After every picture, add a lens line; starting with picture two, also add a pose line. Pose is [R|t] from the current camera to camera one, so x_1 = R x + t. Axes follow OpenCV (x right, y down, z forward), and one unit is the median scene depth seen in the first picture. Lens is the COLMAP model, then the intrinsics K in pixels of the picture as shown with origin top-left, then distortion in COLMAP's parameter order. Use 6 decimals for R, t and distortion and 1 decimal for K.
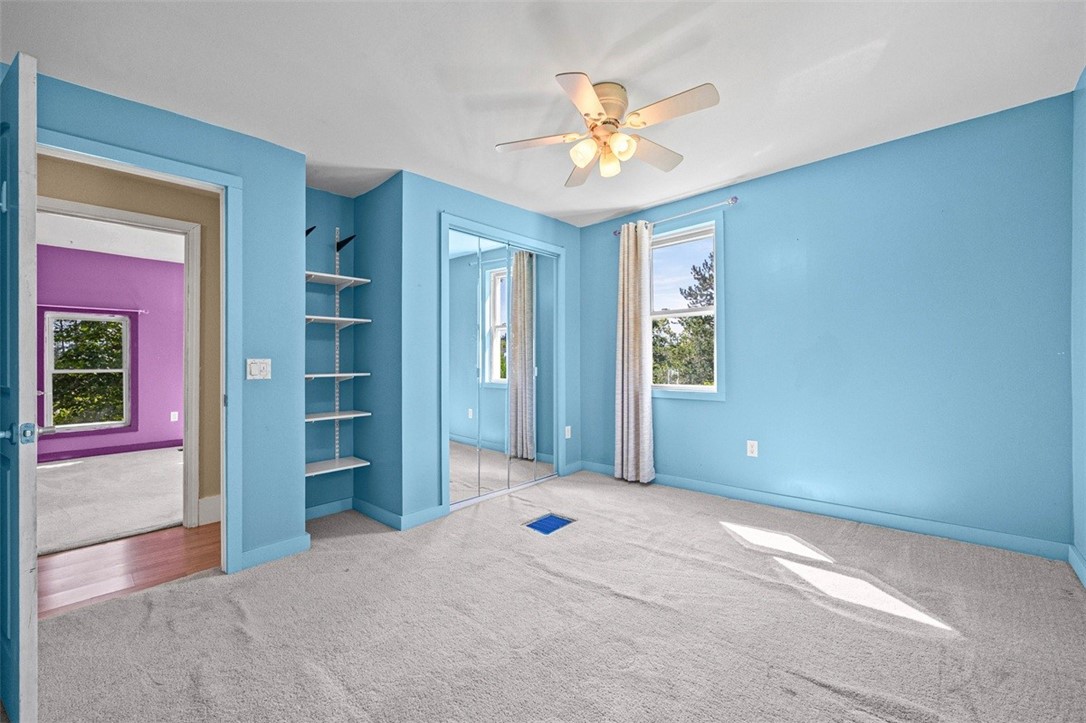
lens RADIAL K [[443.4, 0, 554.3], [0, 443.4, 365.9], [0, 0, 1]] dist [0.000605, 0.000110]
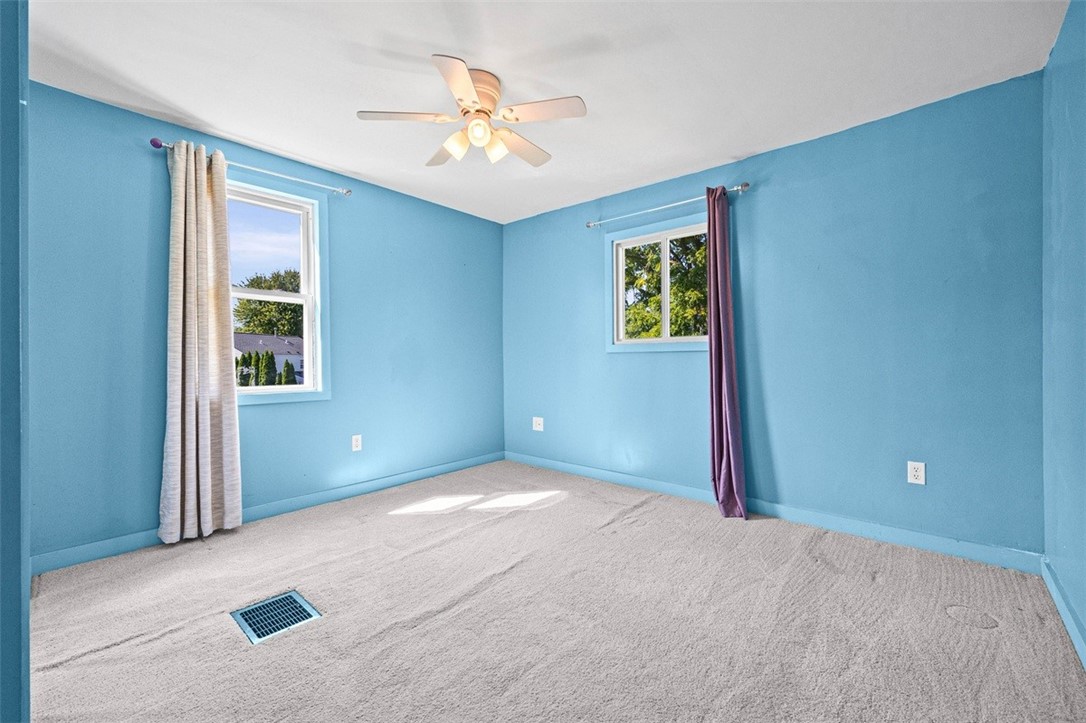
lens RADIAL K [[443.4, 0, 554.3], [0, 443.4, 365.9], [0, 0, 1]] dist [0.000605, 0.000110]
pose [[-0.029508, -0.004538, 0.999554, -0.738025], [0.012256, 0.999913, 0.004902, 0.012292], [-0.999489, 0.012395, -0.029450, 0.723652]]
